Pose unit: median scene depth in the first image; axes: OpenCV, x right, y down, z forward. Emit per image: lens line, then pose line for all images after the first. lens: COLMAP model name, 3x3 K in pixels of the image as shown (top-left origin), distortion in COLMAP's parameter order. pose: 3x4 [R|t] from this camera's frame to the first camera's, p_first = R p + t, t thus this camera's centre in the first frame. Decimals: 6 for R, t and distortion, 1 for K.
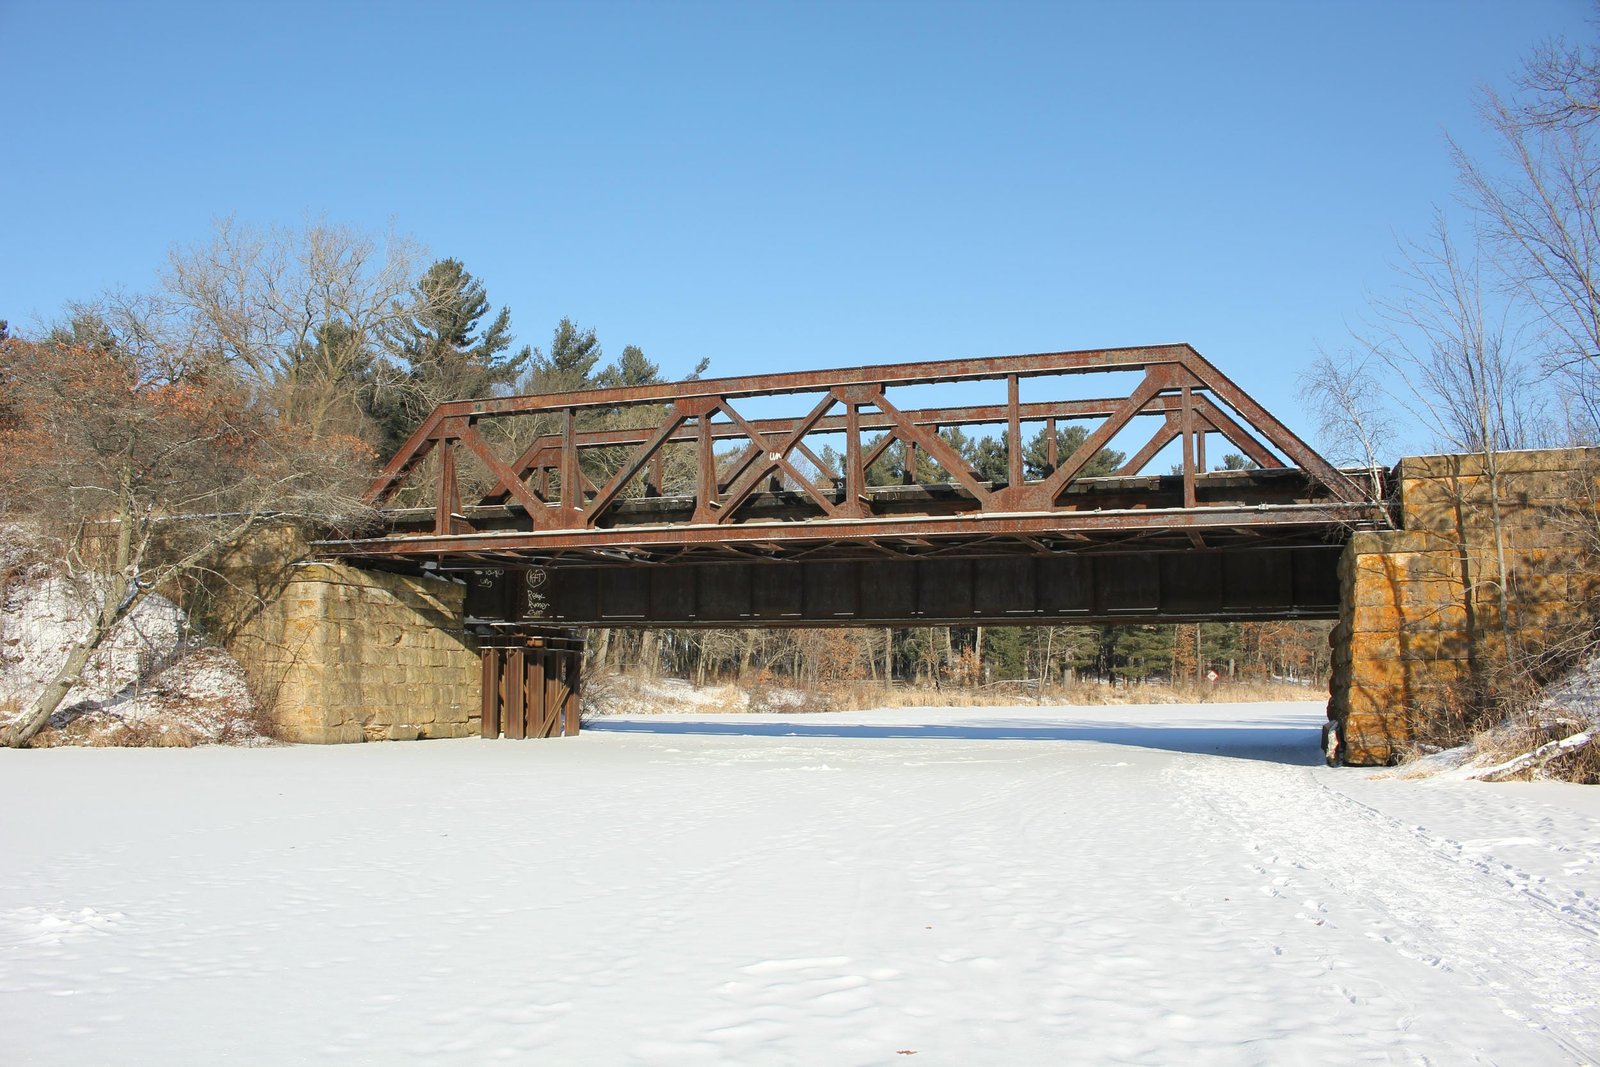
lens RADIAL K [[1301.9, 0, 792.9], [0, 1301.9, 536.9], [0, 0, 1]] dist [-0.153550, 0.103030]
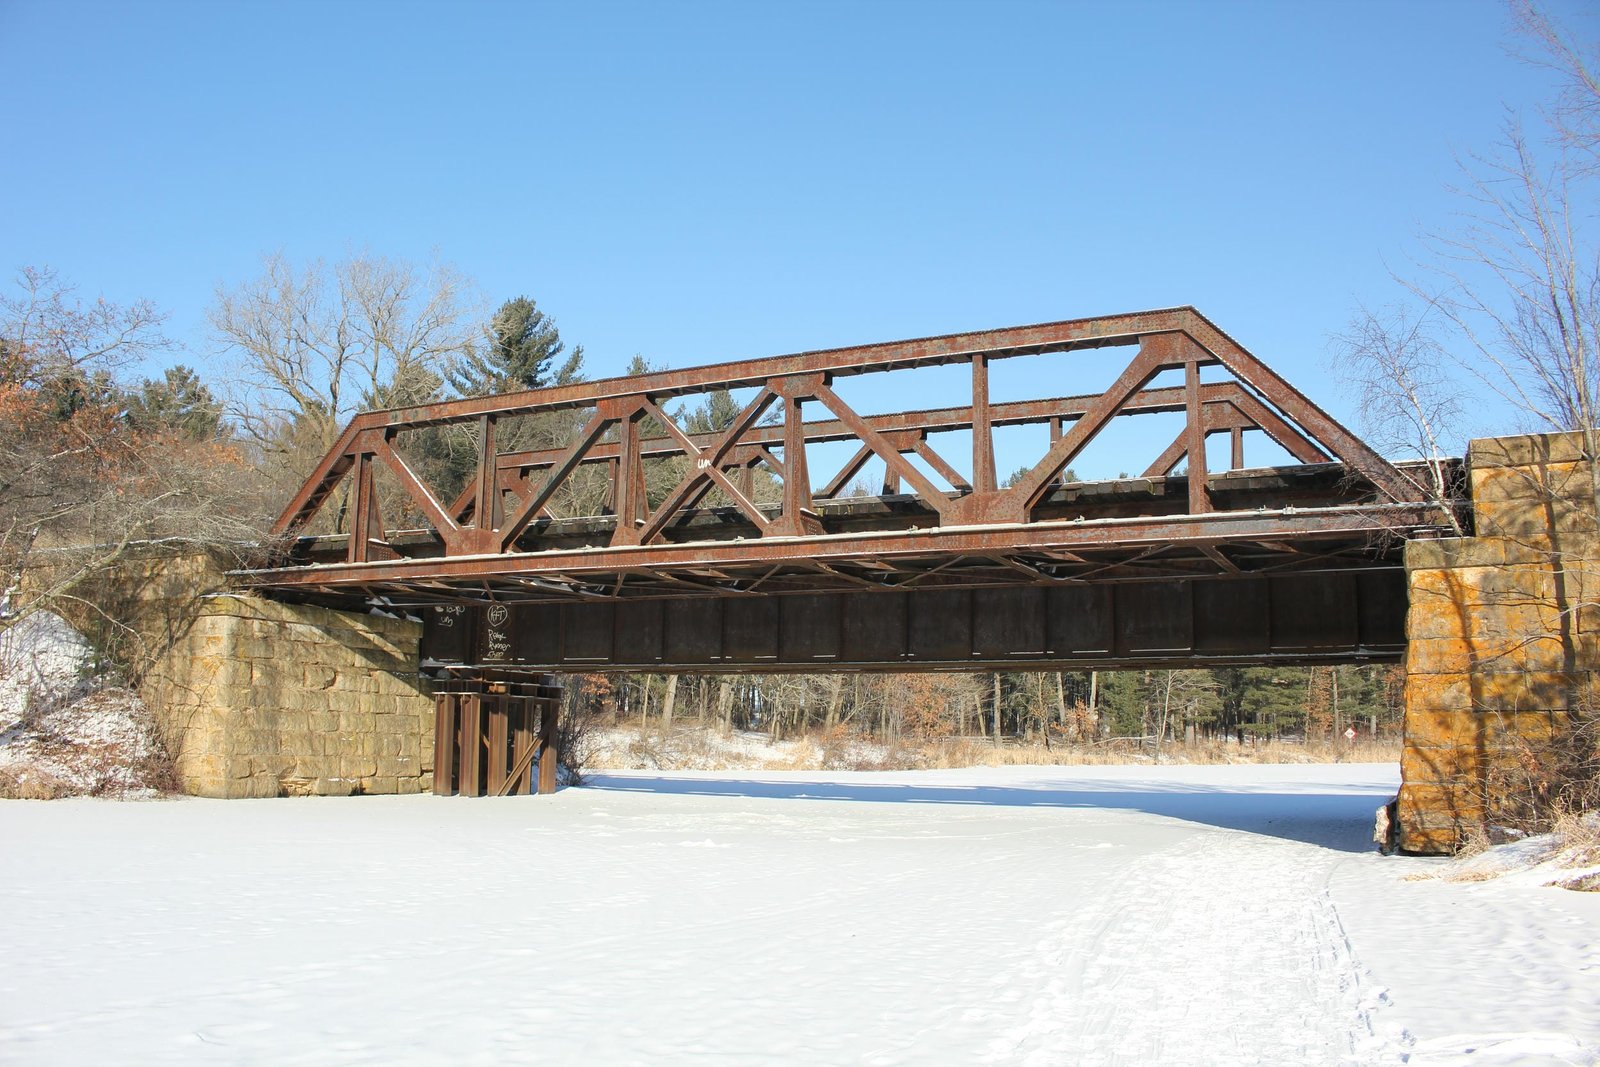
lens RADIAL K [[1301.9, 0, 794.5], [0, 1301.9, 539.2], [0, 0, 1]] dist [-0.153550, 0.103030]
pose [[0.993861, -0.006488, -0.110445, 0.122843], [0.002006, 0.999172, -0.040641, 0.018548], [0.110618, 0.040170, 0.993051, 0.162270]]
